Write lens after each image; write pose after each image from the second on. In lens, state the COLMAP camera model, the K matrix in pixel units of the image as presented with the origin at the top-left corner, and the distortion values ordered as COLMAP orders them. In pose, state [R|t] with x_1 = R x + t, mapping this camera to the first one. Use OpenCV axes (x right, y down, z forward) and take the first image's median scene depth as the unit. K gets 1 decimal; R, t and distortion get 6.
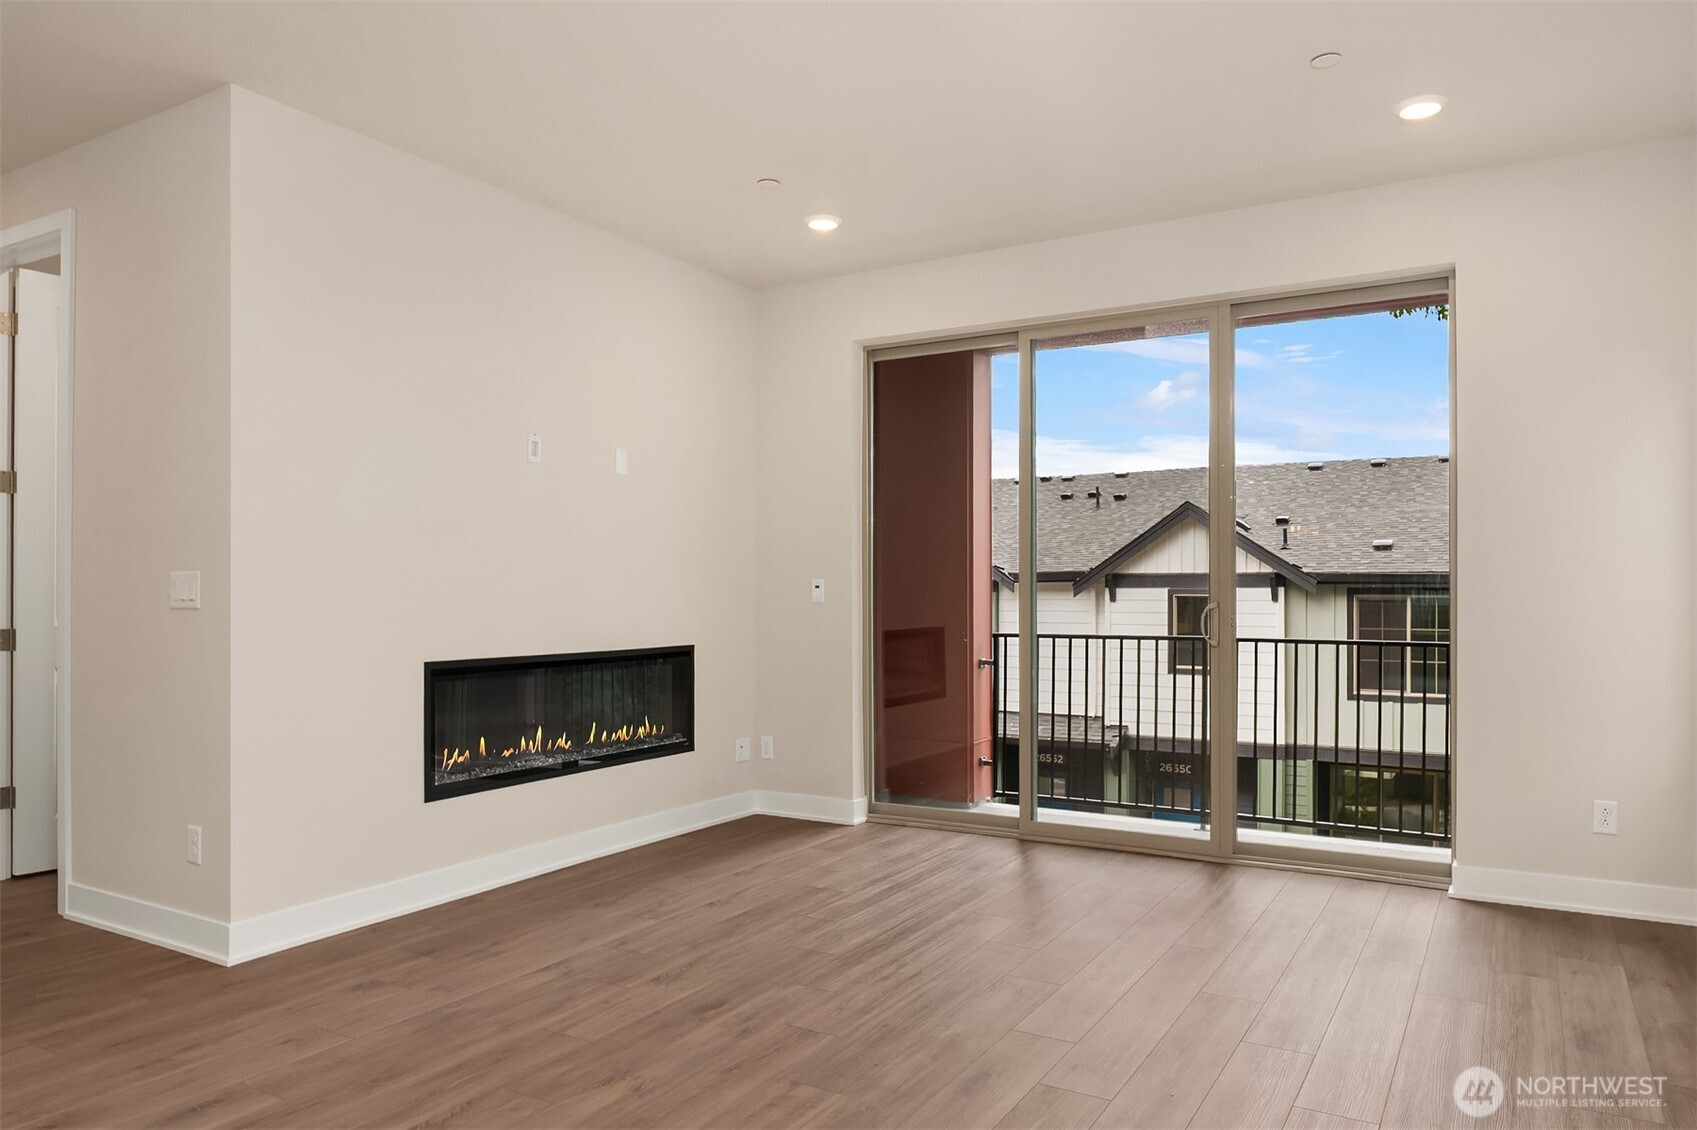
lens RADIAL K [[1109.3, 0, 854.0], [0, 1109.3, 576.9], [0, 0, 1]] dist [-0.002255, -0.000435]
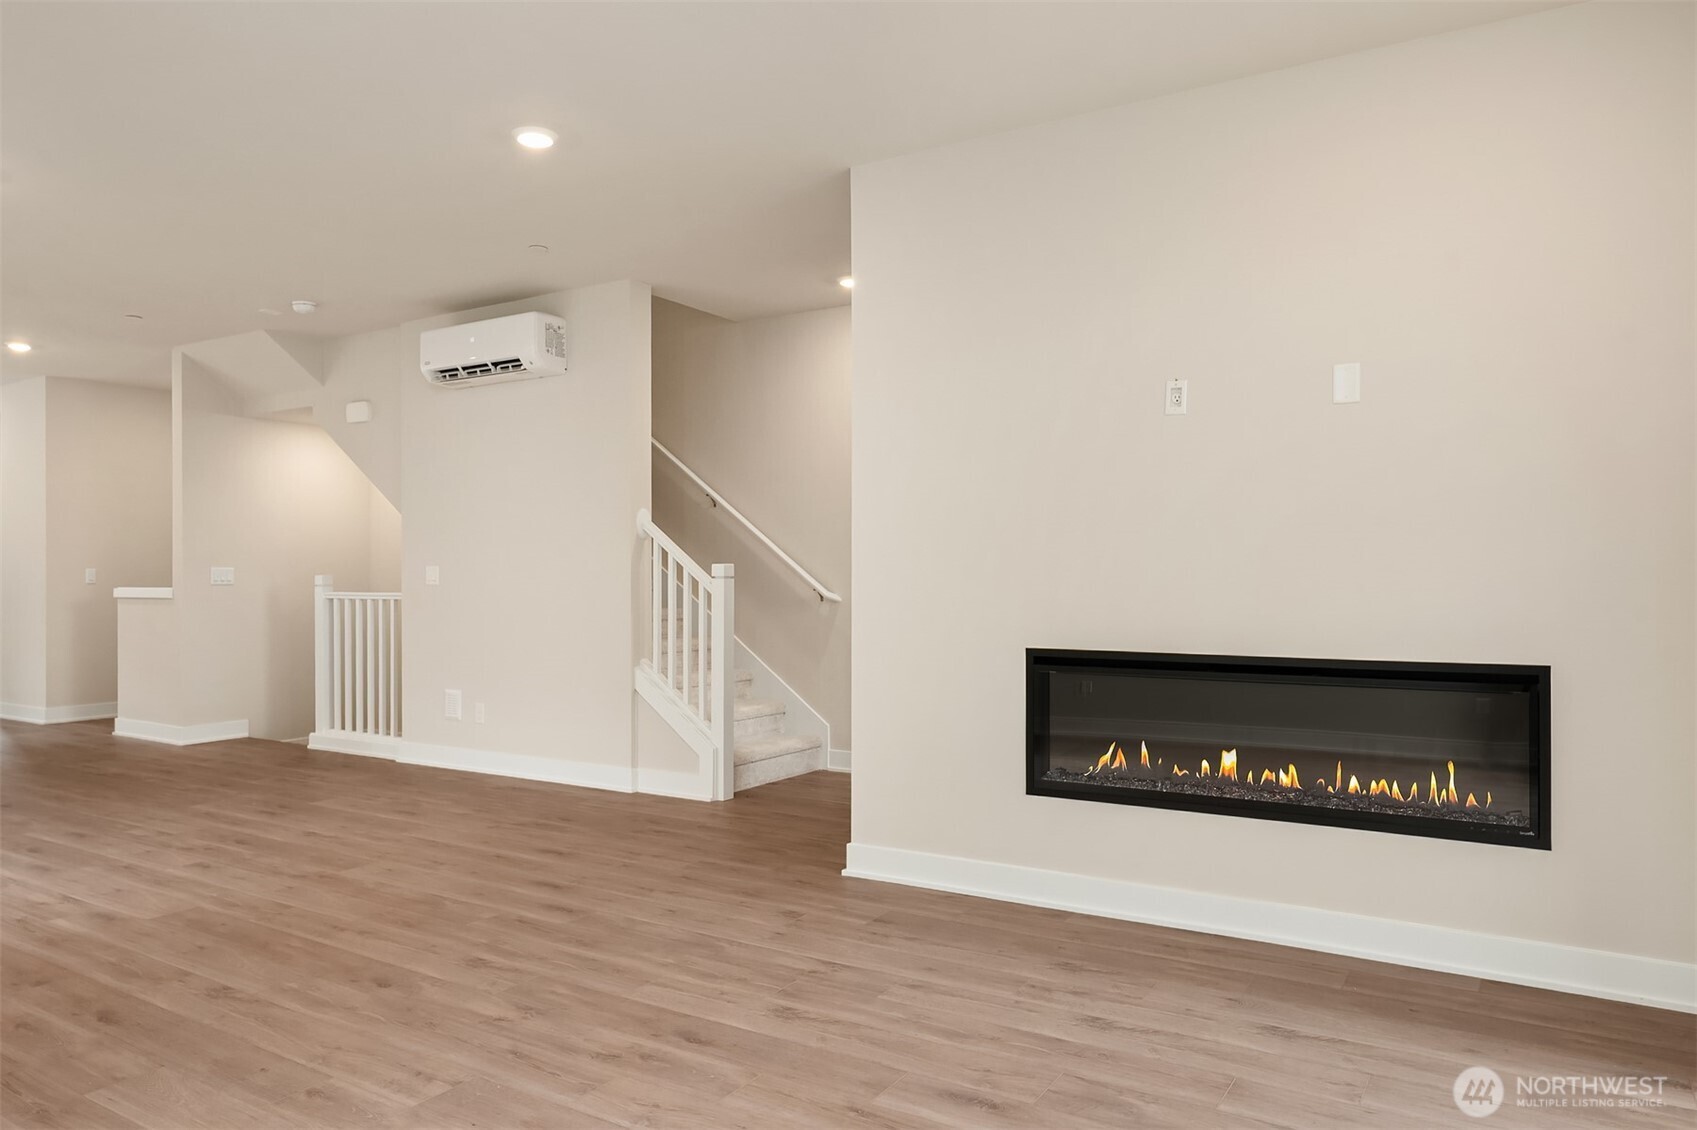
lens RADIAL K [[1109.3, 0, 852.4], [0, 1109.3, 567.7], [0, 0, 1]] dist [-0.002255, -0.000435]
pose [[-0.015779, -0.008854, -0.999836, 0.684684], [0.018218, 0.999792, -0.009141, 0.014984], [0.999710, -0.018359, -0.015614, 1.021805]]
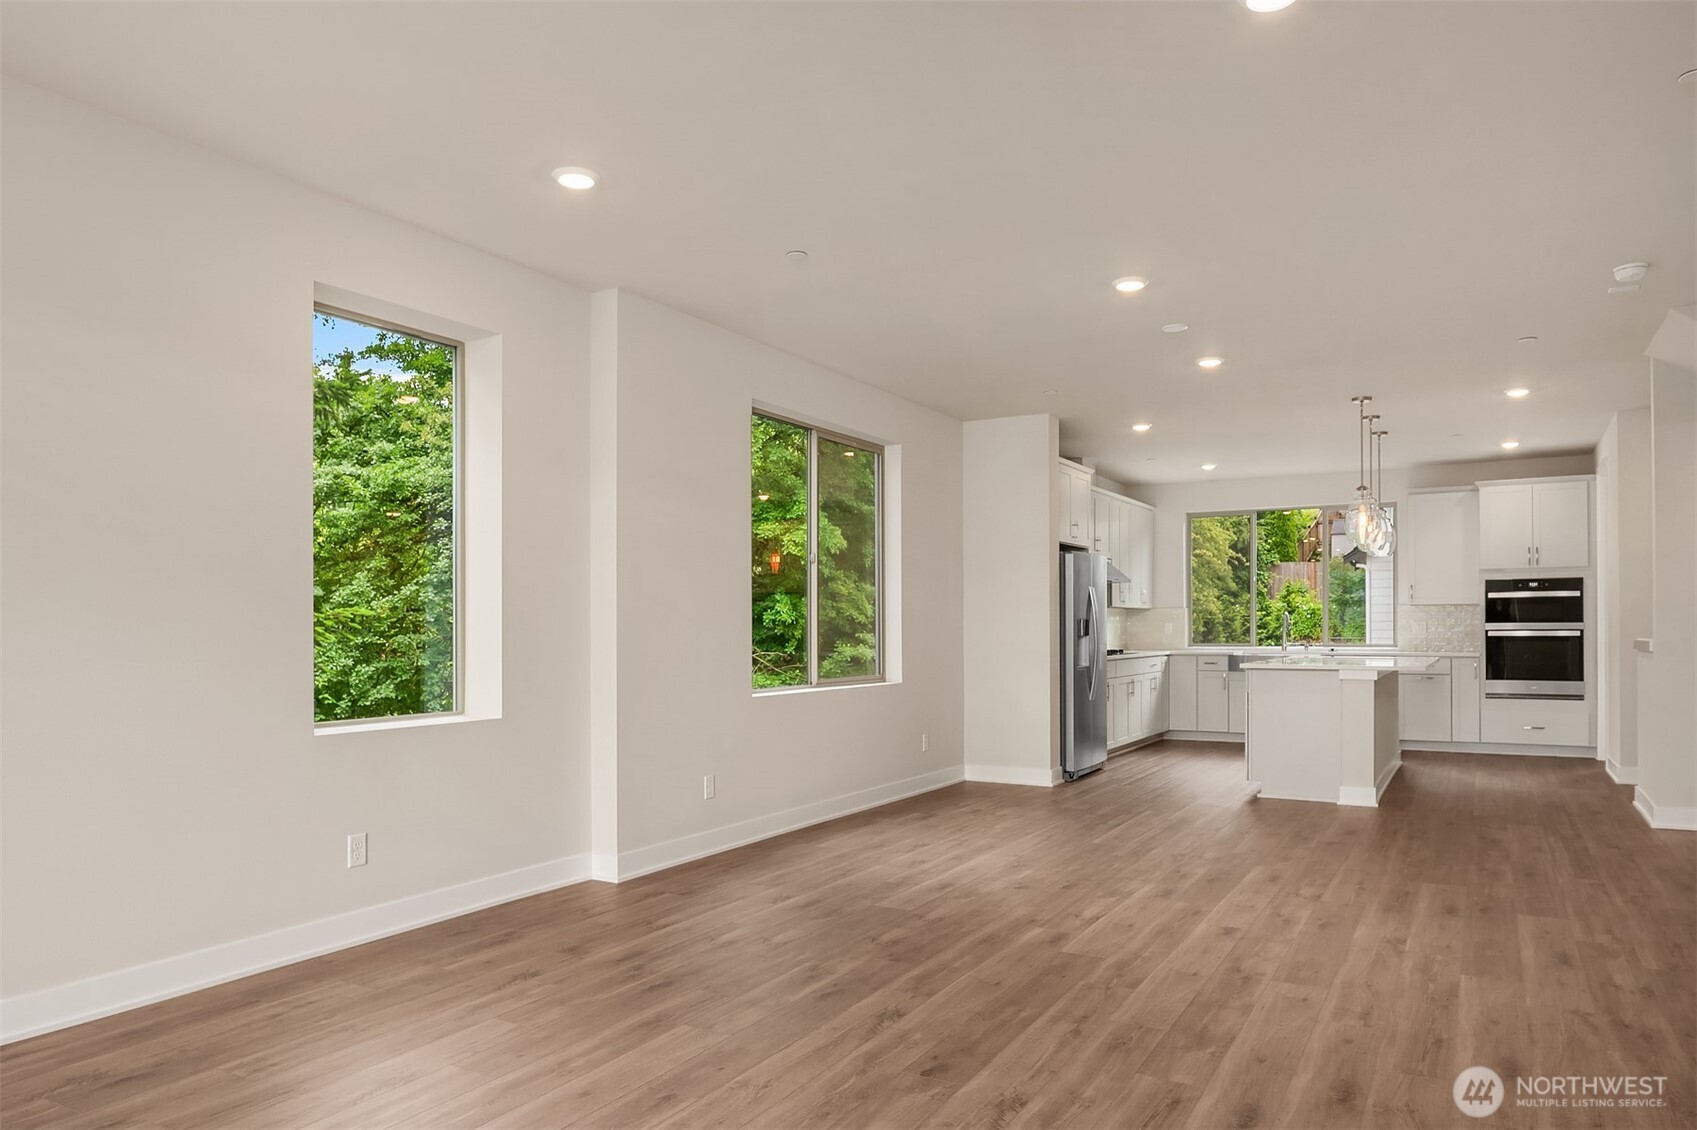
lens RADIAL K [[1109.3, 0, 848.1], [0, 1109.3, 564.8], [0, 0, 1]] dist [-0.002255, -0.000435]
pose [[-0.999739, 0.004730, -0.022360, -0.119907], [0.006422, 0.997069, -0.076236, 0.023506], [0.021934, -0.076360, -0.996839, 1.463516]]
